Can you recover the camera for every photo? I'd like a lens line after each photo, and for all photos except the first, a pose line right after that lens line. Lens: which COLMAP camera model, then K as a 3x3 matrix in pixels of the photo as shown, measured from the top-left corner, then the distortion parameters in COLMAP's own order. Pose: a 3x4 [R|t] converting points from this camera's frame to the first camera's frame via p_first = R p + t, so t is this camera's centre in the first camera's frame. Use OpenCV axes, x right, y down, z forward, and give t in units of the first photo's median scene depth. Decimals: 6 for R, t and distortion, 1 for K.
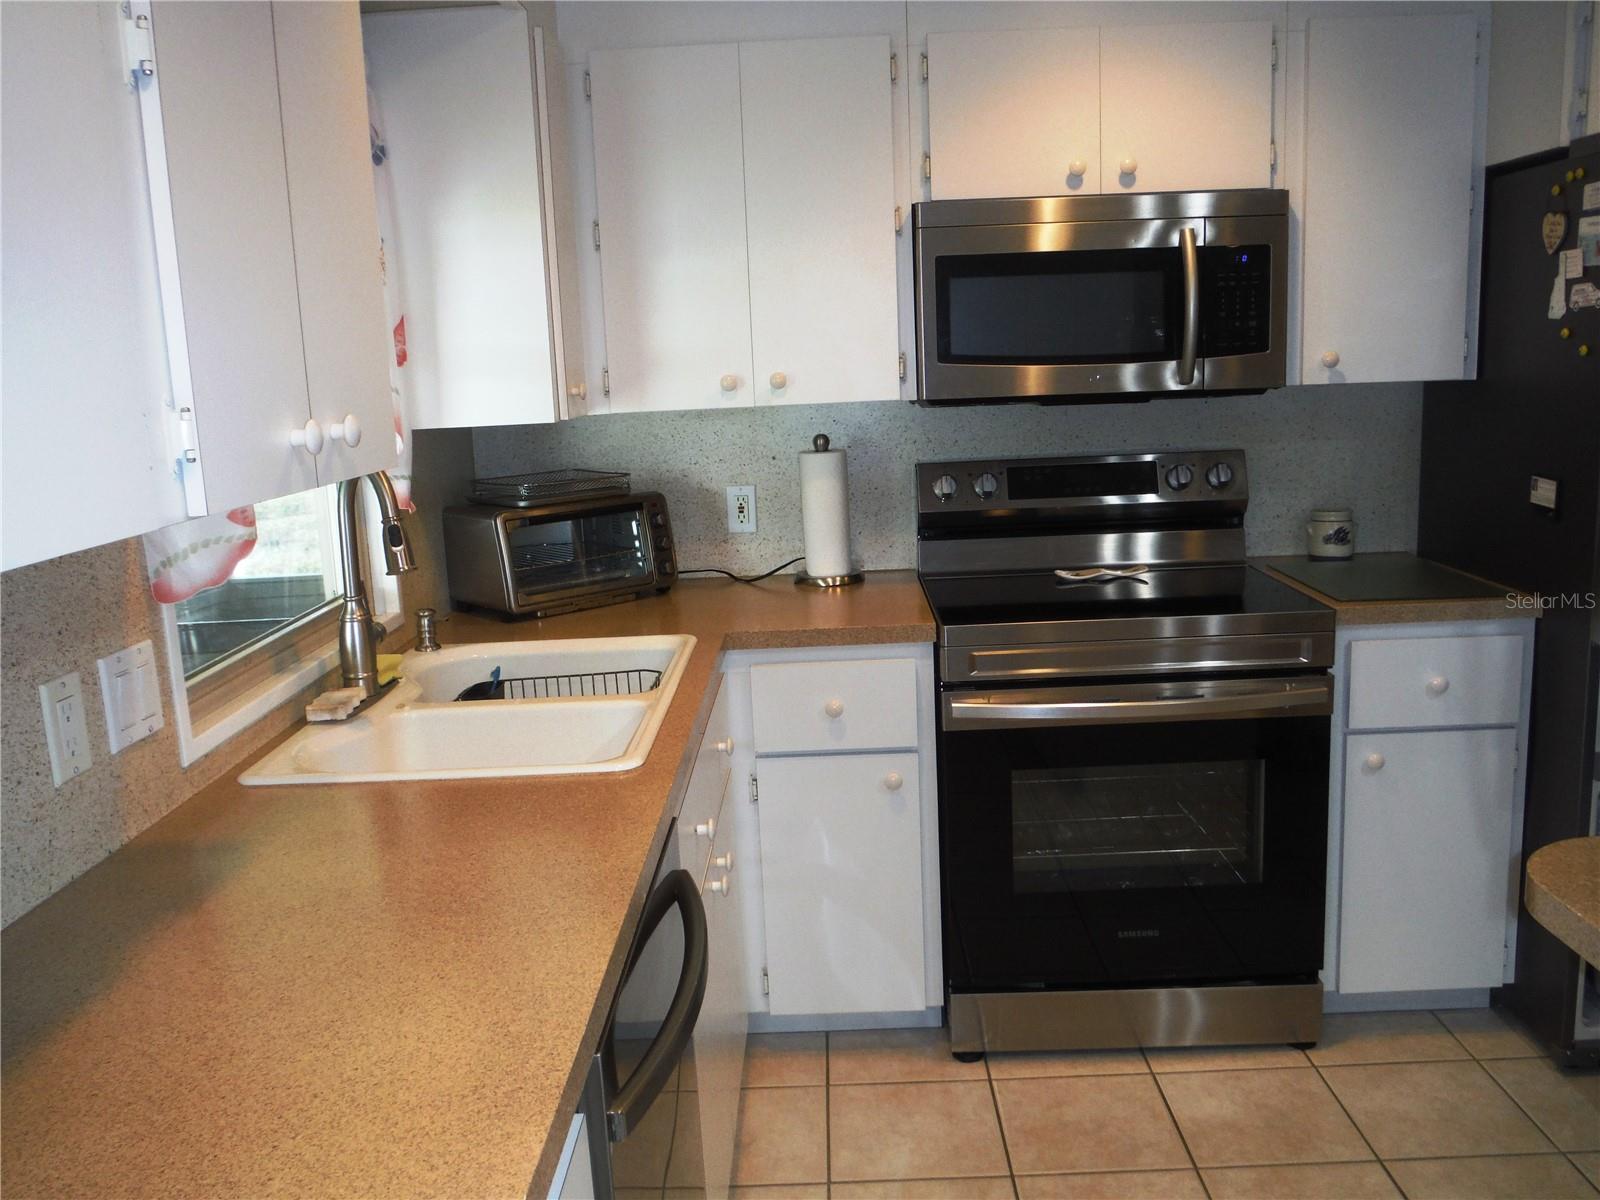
lens RADIAL K [[1356.5, 0, 797.6], [0, 1356.5, 605.2], [0, 0, 1]] dist [-0.049181, 0.023988]
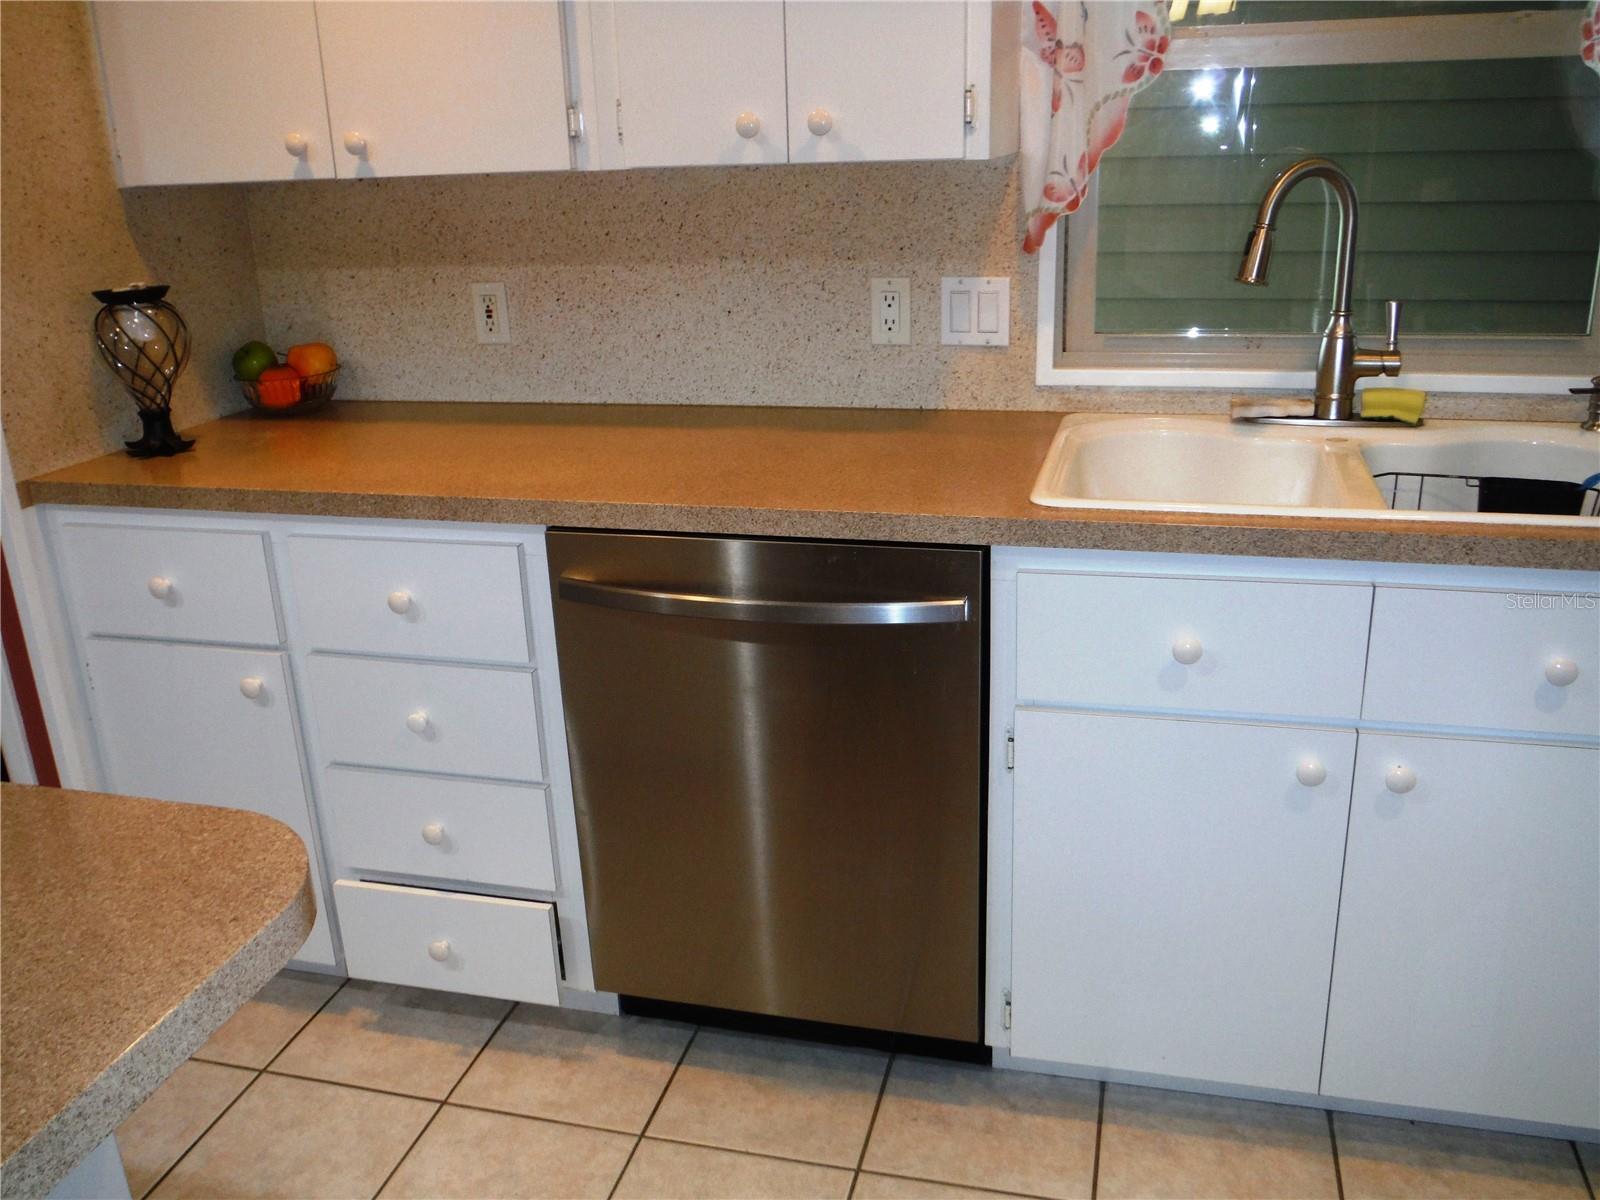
lens RADIAL K [[1356.5, 0, 805.6], [0, 1356.5, 590.2], [0, 0, 1]] dist [-0.049181, 0.023988]
pose [[-0.238643, 0.372218, -0.896941, 0.522588], [-0.131368, 0.902763, 0.409586, -0.128208], [0.962181, 0.215574, -0.166541, 0.651824]]
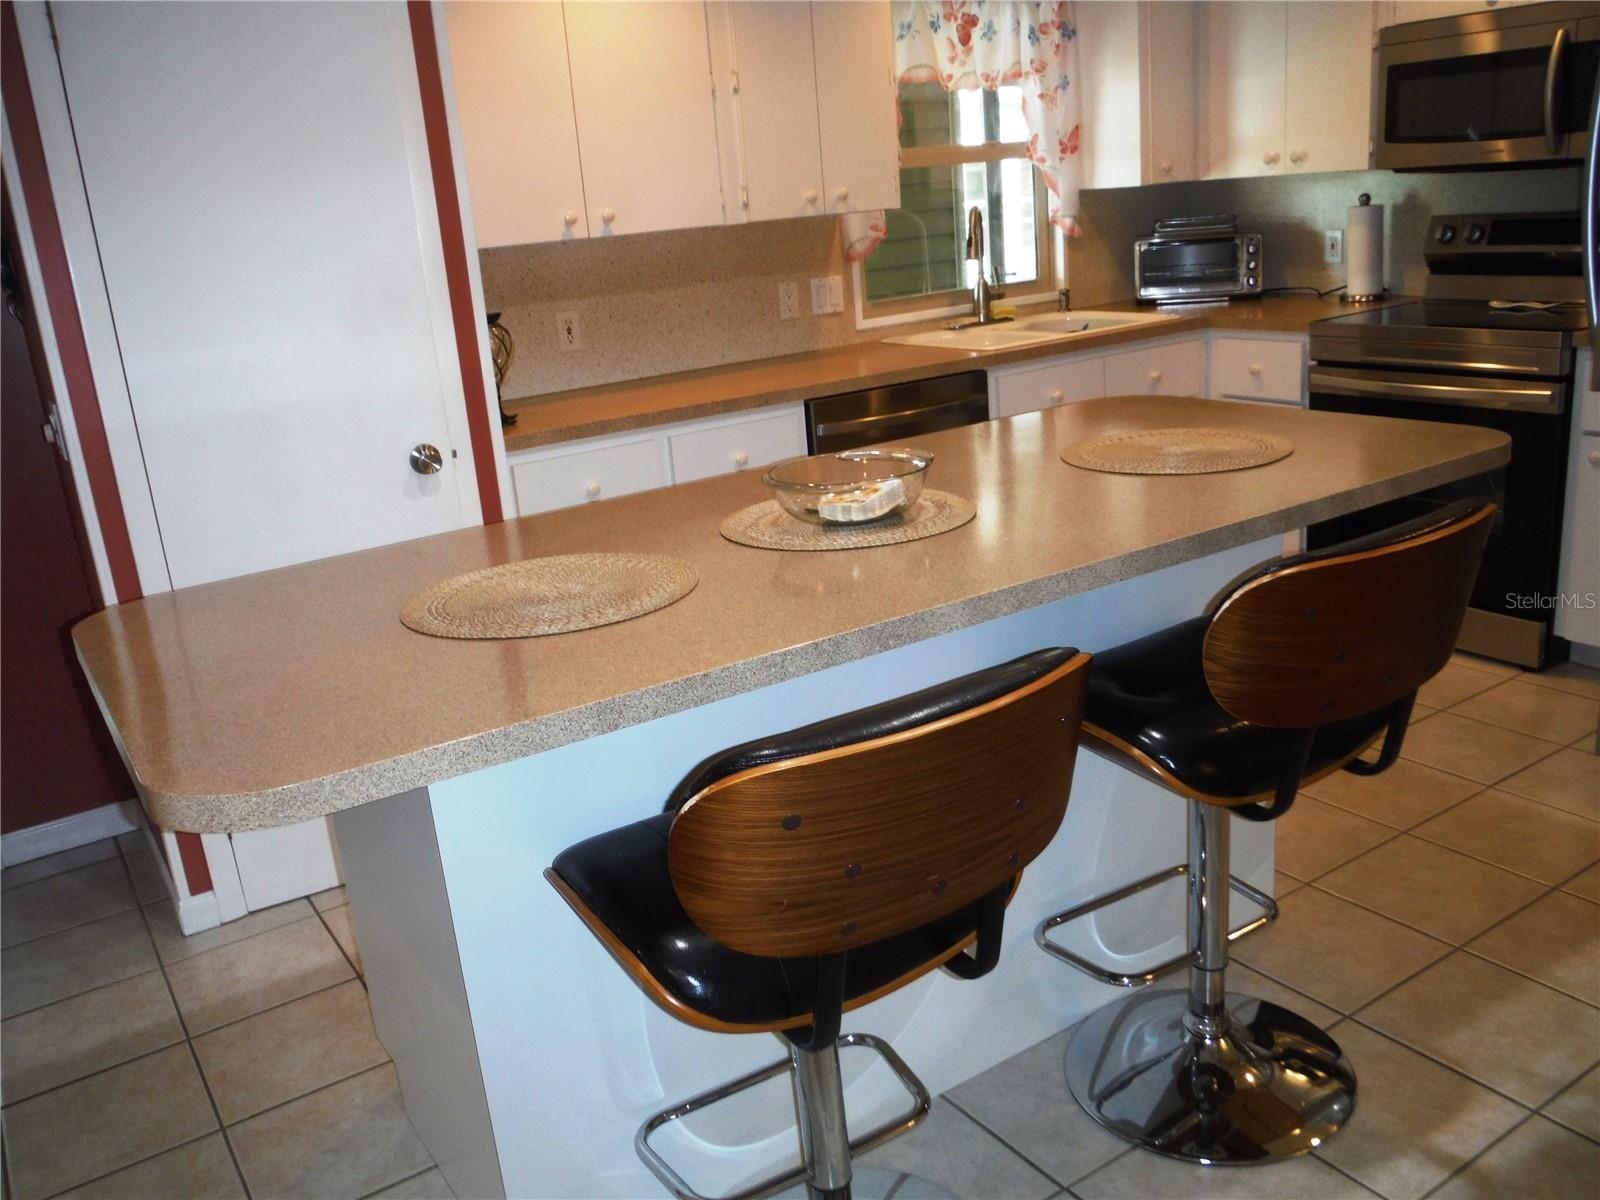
lens RADIAL K [[1356.5, 0, 801.6], [0, 1356.5, 588.6], [0, 0, 1]] dist [-0.049181, 0.023988]
pose [[0.564633, 0.231419, -0.792234, 0.995986], [-0.095615, 0.971764, 0.215715, 0.033613], [0.819785, -0.046050, 0.570817, -0.341507]]
